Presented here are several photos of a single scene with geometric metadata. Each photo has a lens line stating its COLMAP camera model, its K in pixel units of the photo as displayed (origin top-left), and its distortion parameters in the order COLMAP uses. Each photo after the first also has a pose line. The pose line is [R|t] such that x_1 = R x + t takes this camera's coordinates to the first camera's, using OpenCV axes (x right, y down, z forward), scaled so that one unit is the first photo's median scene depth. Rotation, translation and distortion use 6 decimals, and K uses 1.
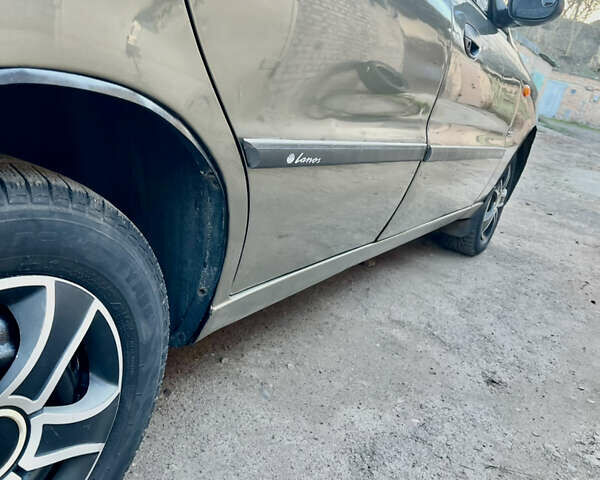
lens RADIAL K [[458.2, 0, 300.0], [0, 458.2, 240.0], [0, 0, 1]] dist [-0.000200, -0.000461]
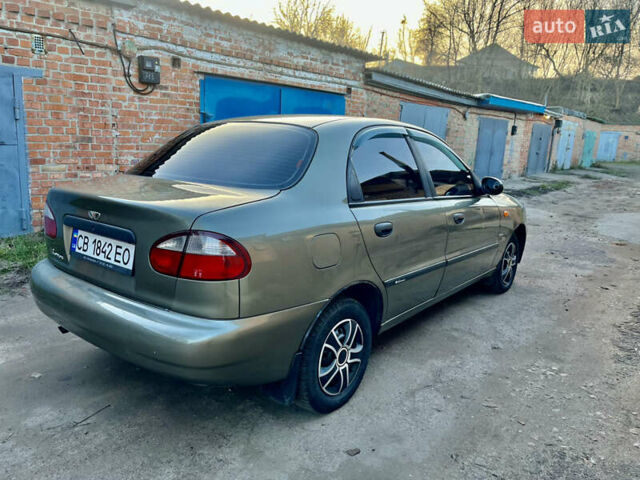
lens RADIAL K [[485.2, 0, 320.0], [0, 485.2, 240.0], [0, 0, 1]] dist [0.004371, 0.001792]
pose [[0.967262, -0.152540, -0.202821, 0.120447], [0.132151, 0.985039, -0.110610, -0.083266], [0.216659, 0.080186, 0.972949, -1.580332]]
